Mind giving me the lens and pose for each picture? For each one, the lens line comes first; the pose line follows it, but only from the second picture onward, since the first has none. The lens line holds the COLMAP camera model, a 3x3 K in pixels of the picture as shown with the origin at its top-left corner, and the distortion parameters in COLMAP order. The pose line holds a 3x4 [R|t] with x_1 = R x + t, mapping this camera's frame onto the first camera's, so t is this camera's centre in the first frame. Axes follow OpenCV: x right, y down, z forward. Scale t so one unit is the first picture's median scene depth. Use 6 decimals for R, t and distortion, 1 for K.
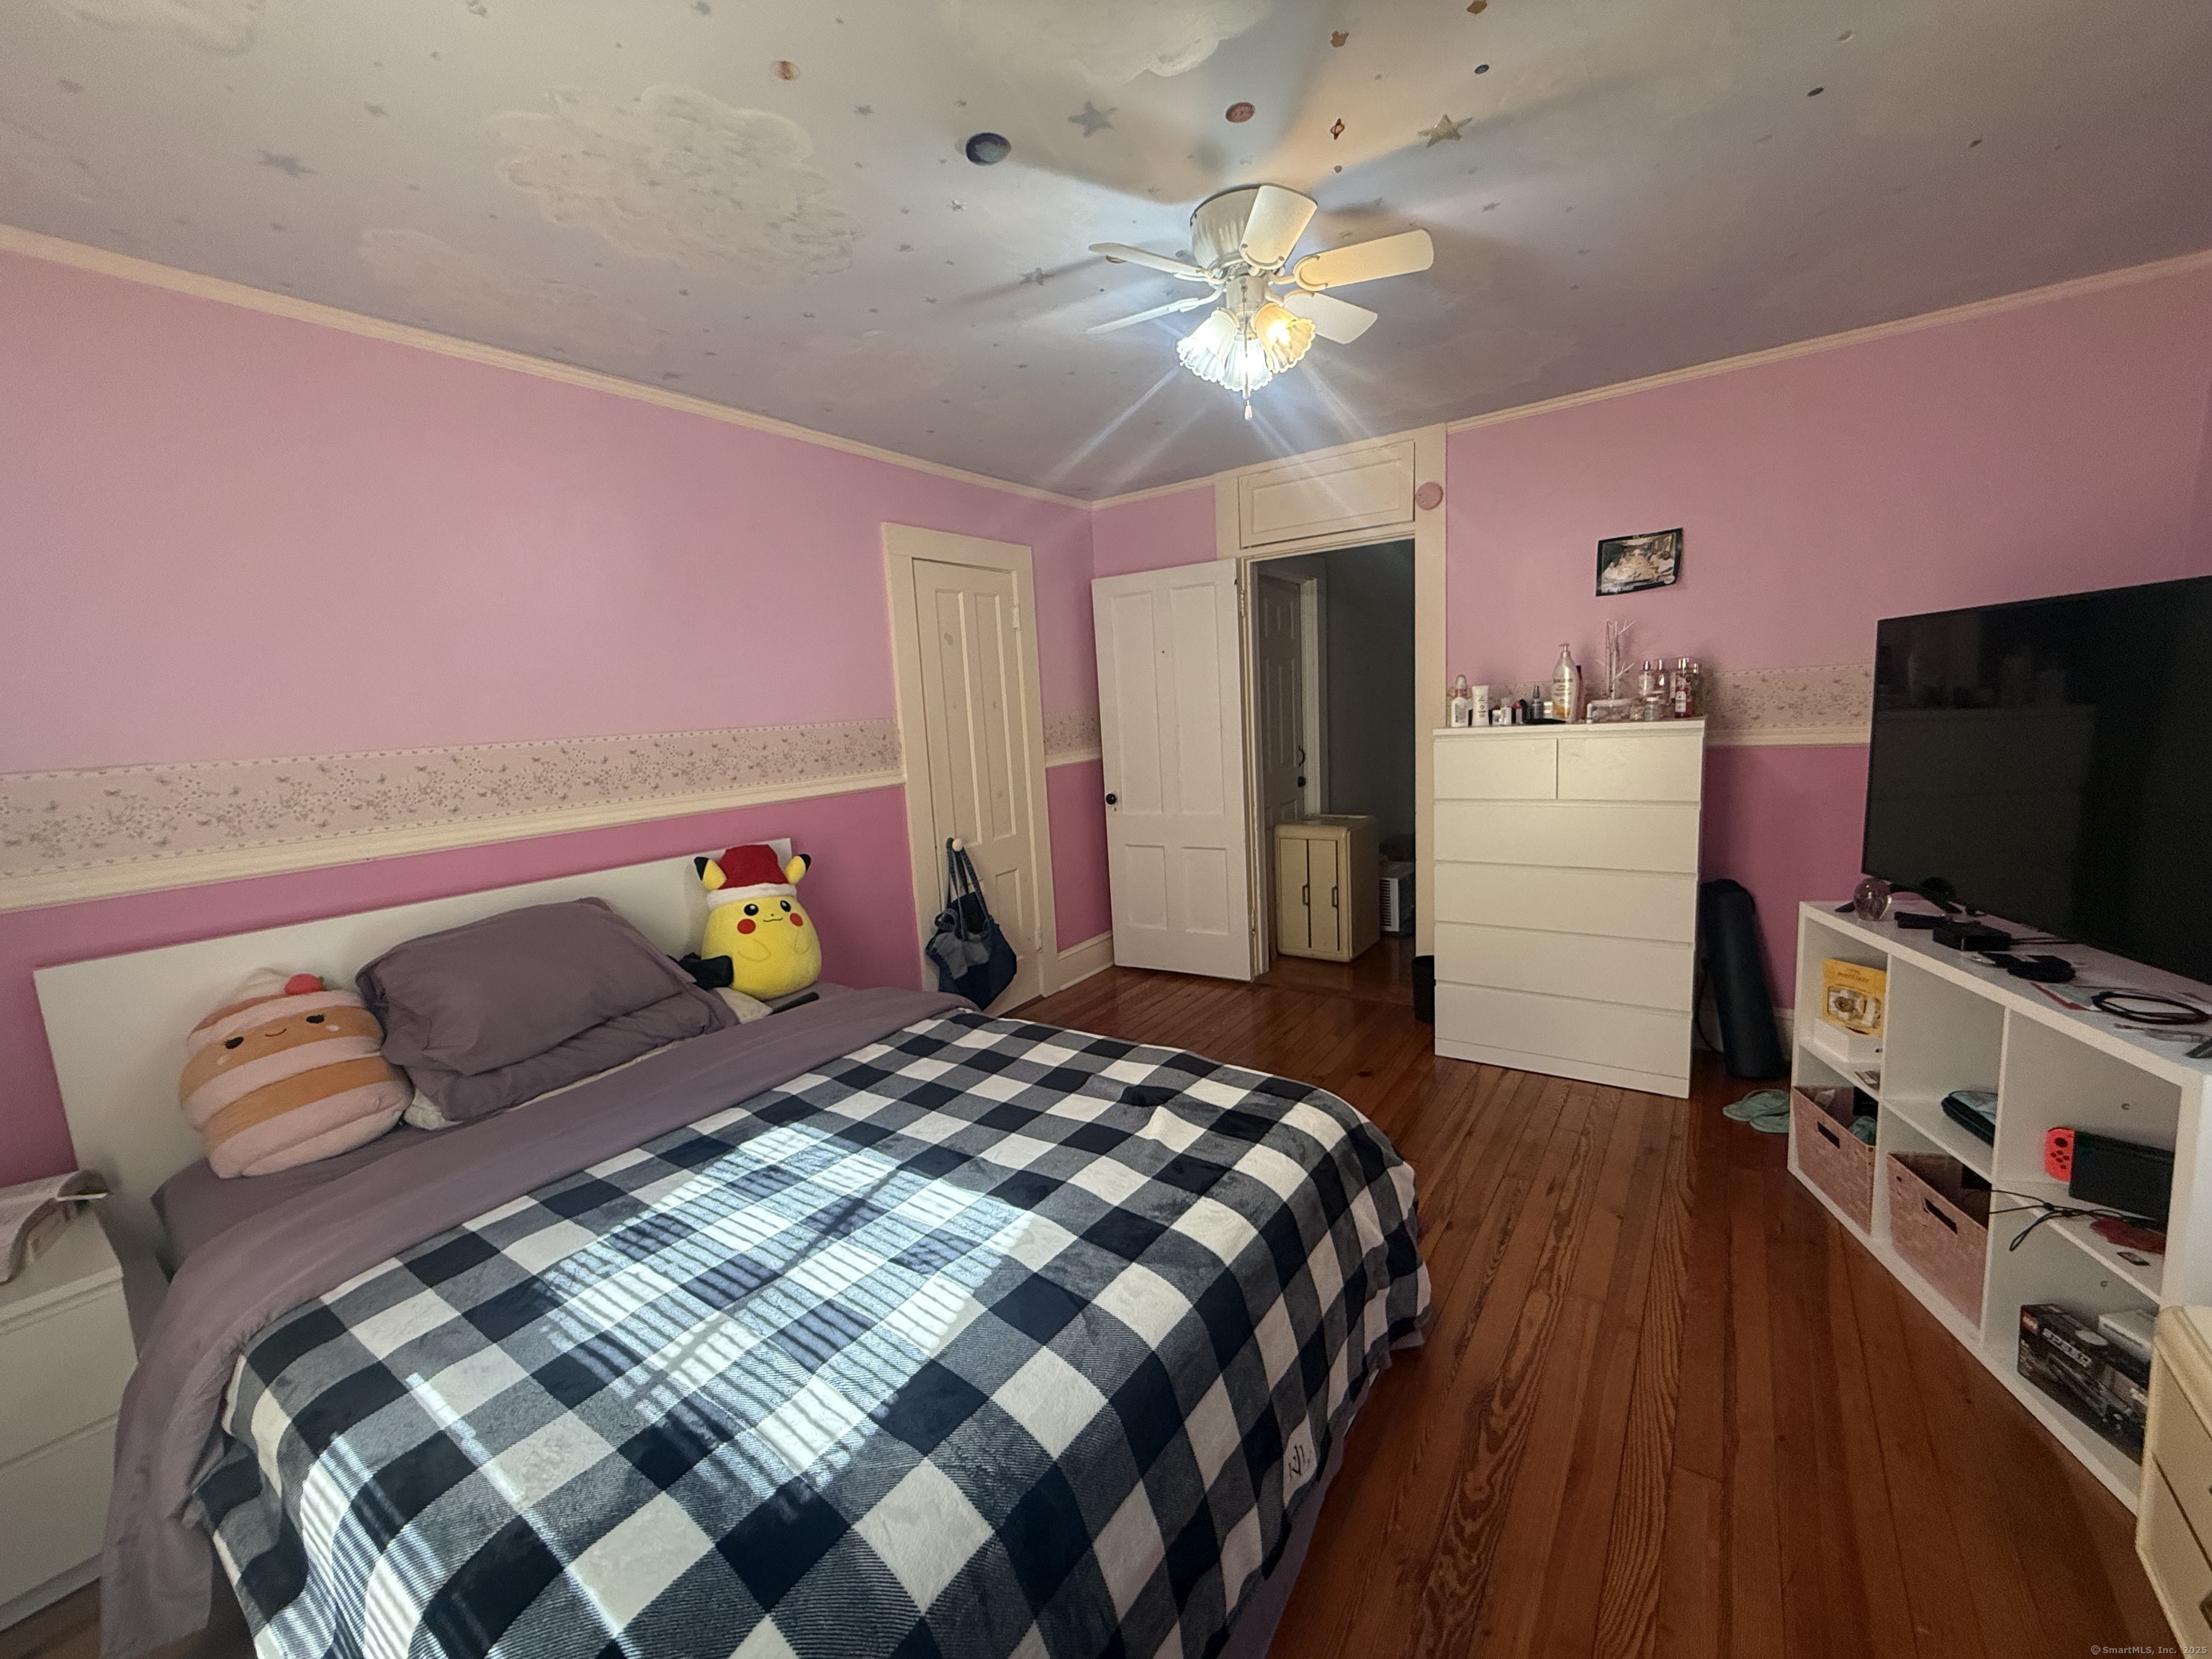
lens RADIAL K [[884.0, 0, 1106.2], [0, 884.0, 830.9], [0, 0, 1]] dist [-0.001278, -0.000118]
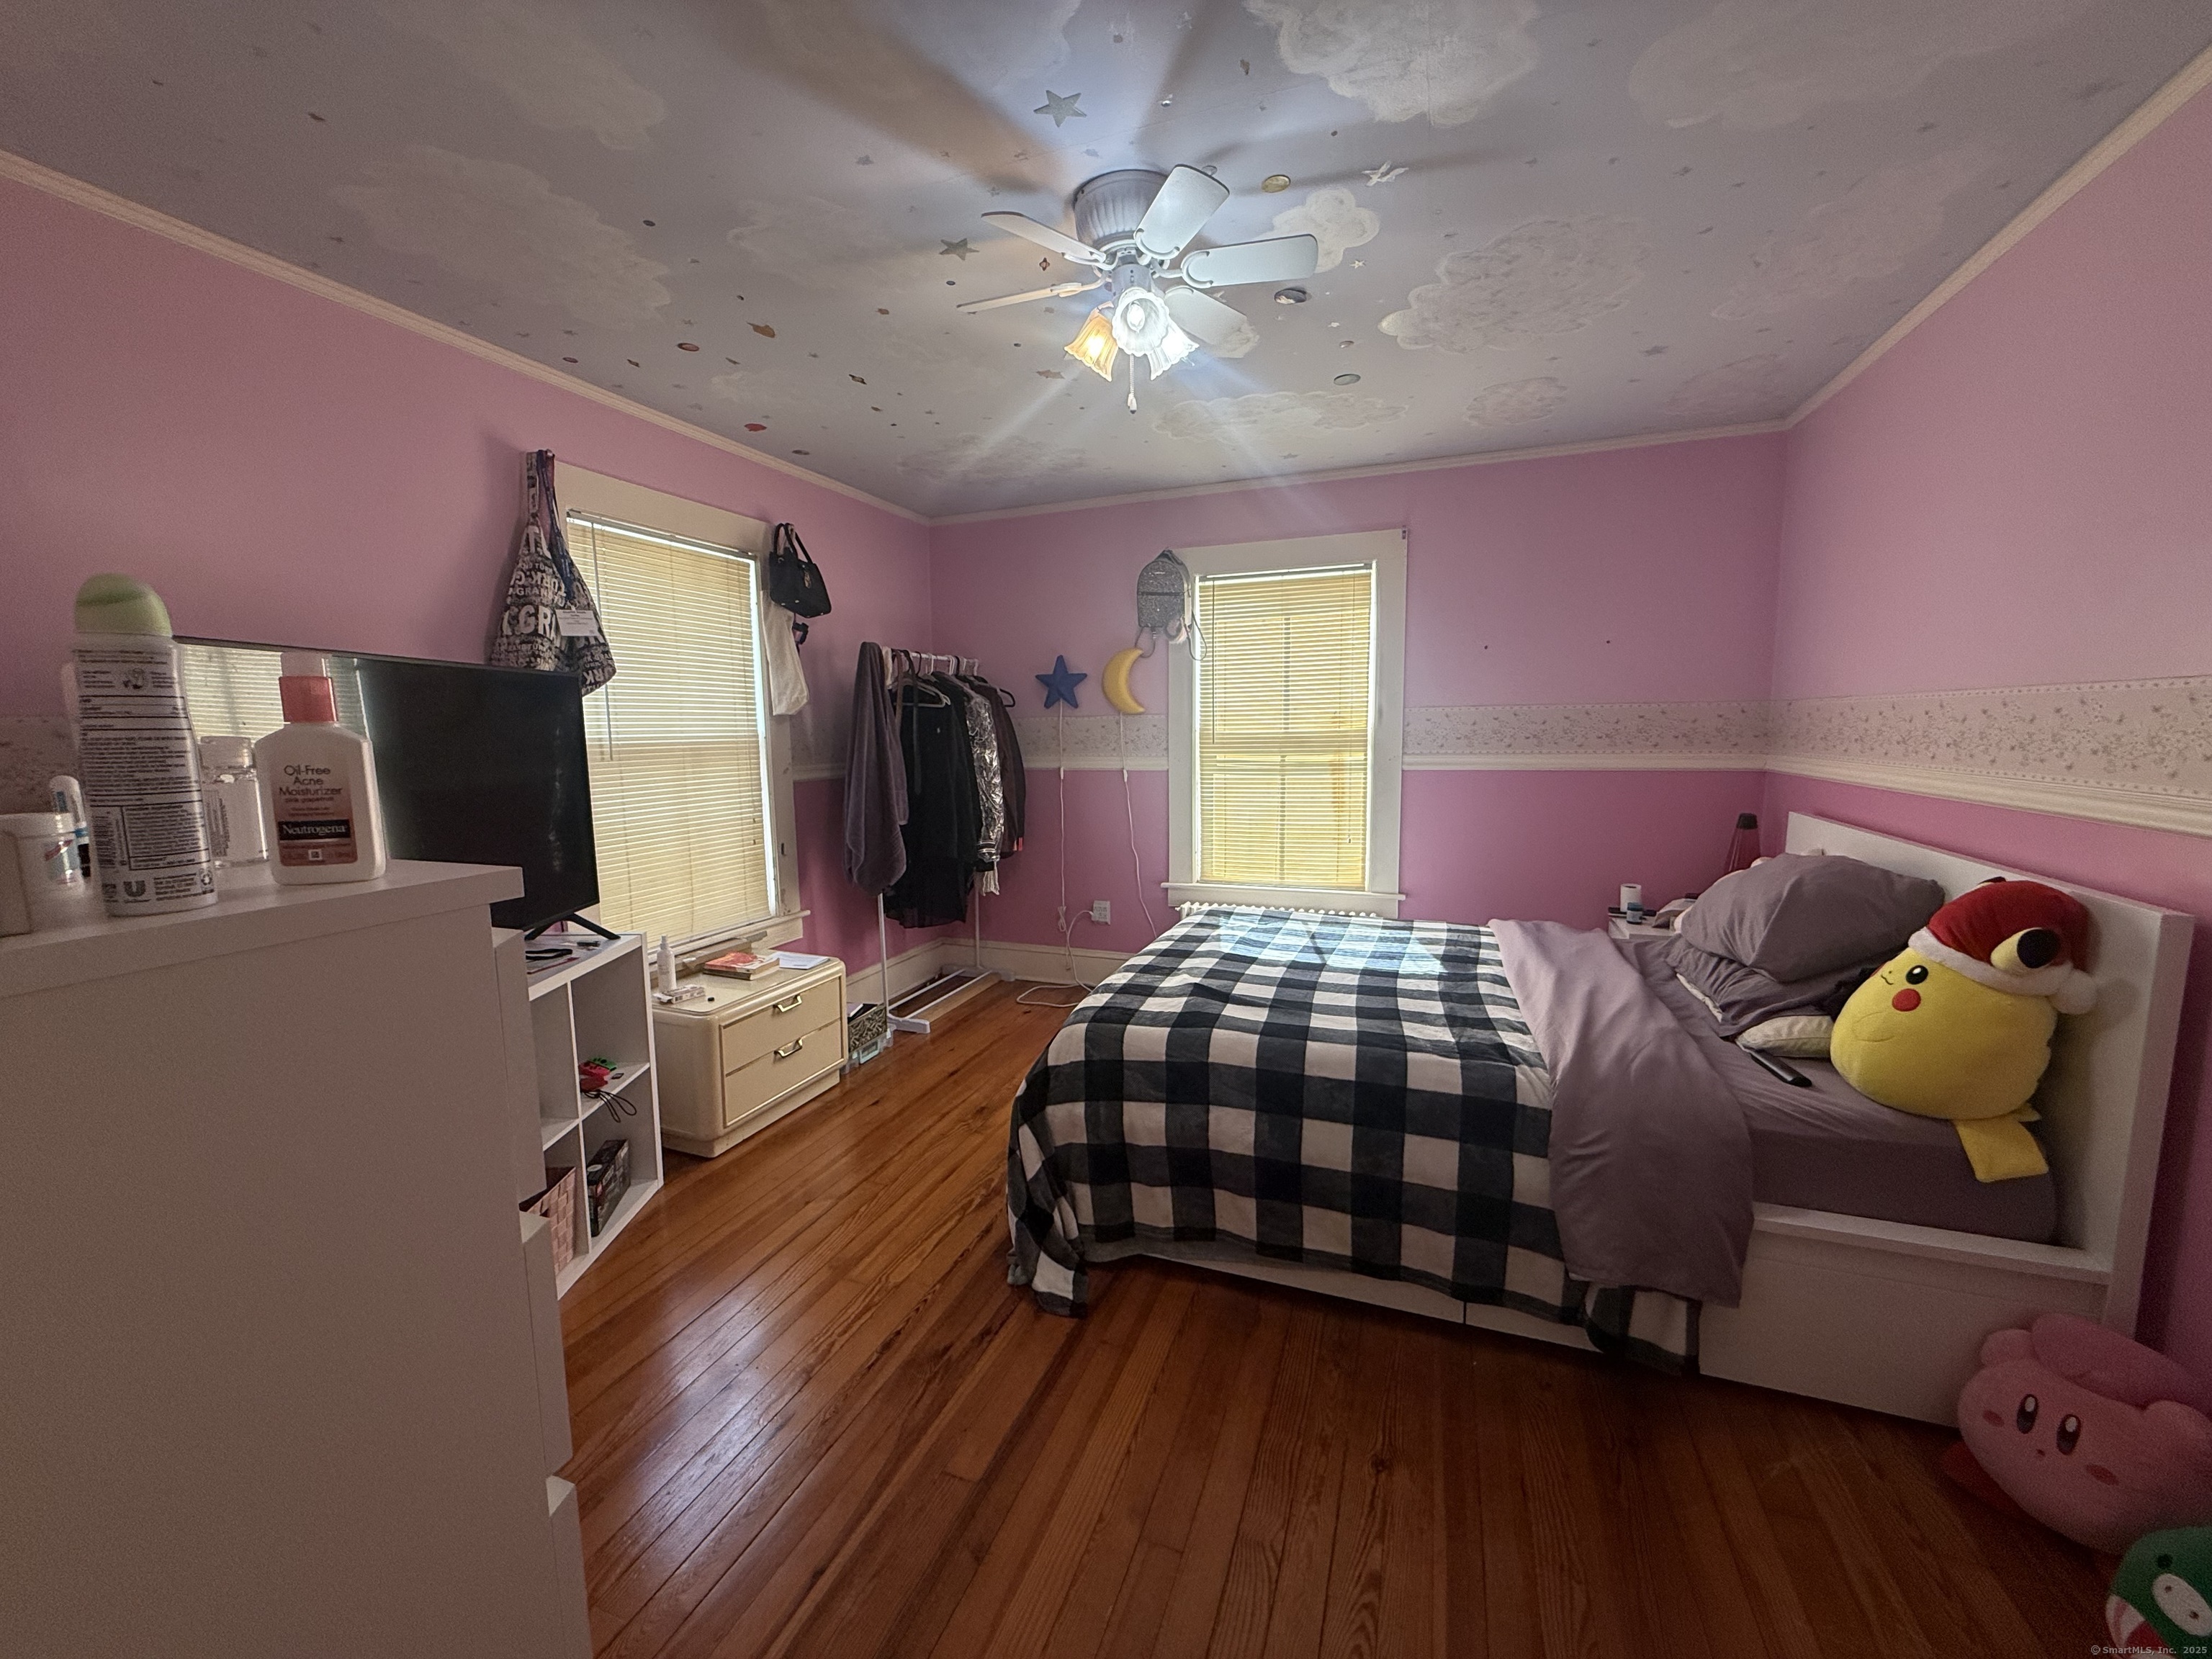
lens RADIAL K [[884.0, 0, 1098.6], [0, 884.0, 828.2], [0, 0, 1]] dist [-0.001278, -0.000118]
pose [[-0.966237, 0.101061, -0.237009, 0.526263], [0.036044, 0.963839, 0.264035, -0.314299], [0.255122, 0.246577, -0.934940, 2.233024]]
